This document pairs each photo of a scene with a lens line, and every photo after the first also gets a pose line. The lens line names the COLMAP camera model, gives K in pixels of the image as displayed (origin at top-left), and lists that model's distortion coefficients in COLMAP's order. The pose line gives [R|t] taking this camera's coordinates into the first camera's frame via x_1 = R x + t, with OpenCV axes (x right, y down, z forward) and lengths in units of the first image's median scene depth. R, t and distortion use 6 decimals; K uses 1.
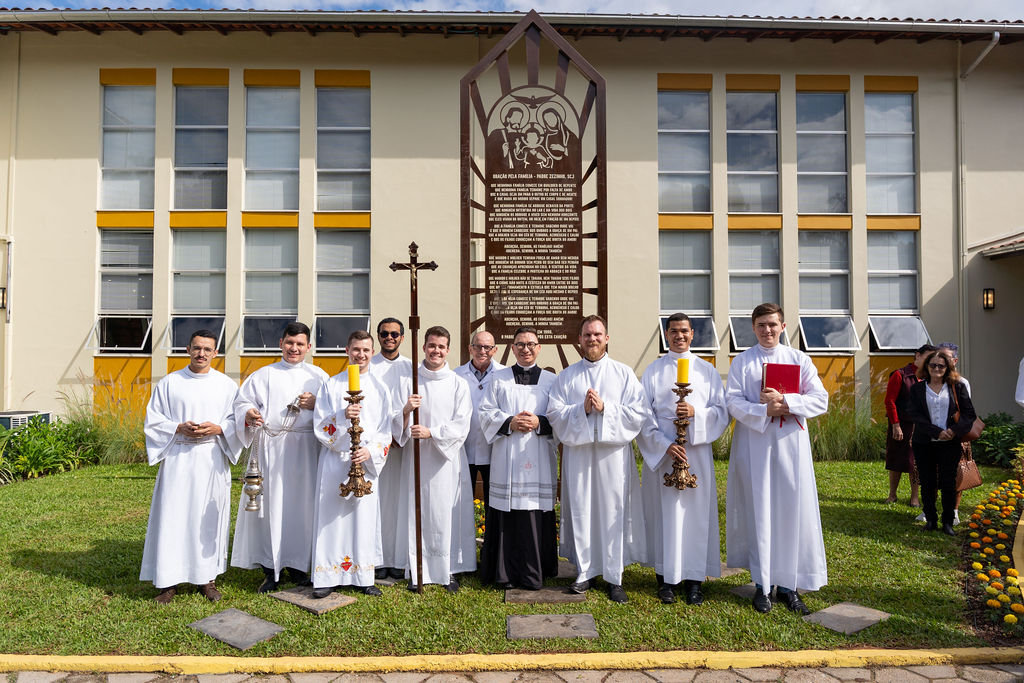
lens RADIAL K [[674.1, 0, 507.1], [0, 674.1, 347.6], [0, 0, 1]] dist [-0.012420, 0.006514]
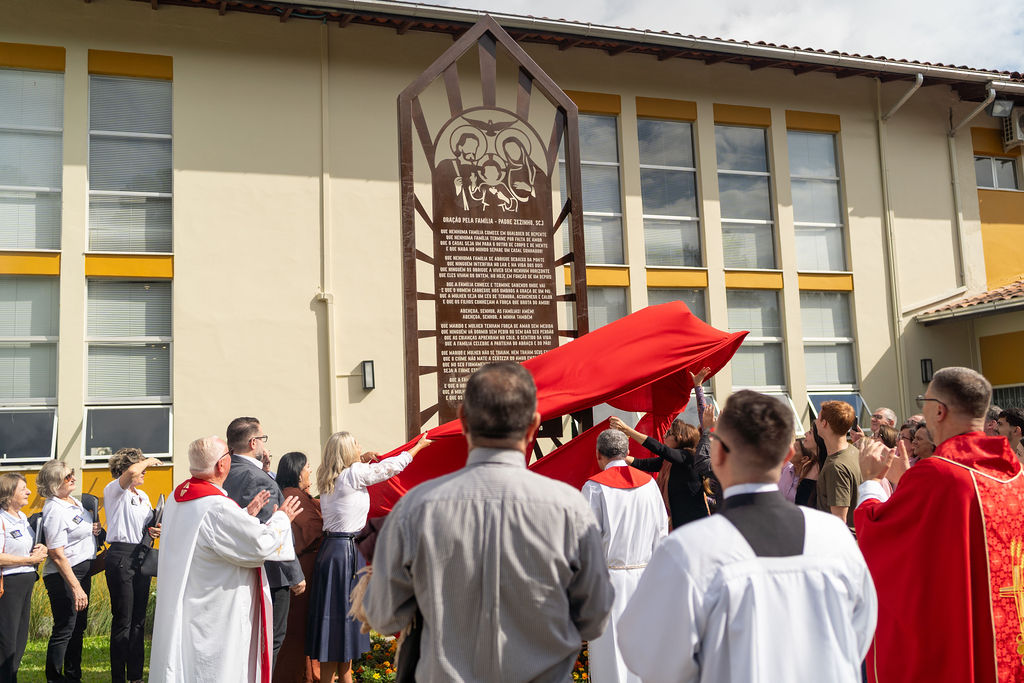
lens RADIAL K [[965.8, 0, 501.9], [0, 965.8, 341.2], [0, 0, 1]] dist [-0.008441, 0.000000]
pose [[0.957648, -0.001553, 0.287937, -0.176176], [0.032160, 0.994305, -0.101600, -0.002722], [-0.286140, 0.106557, 0.952245, -0.029006]]
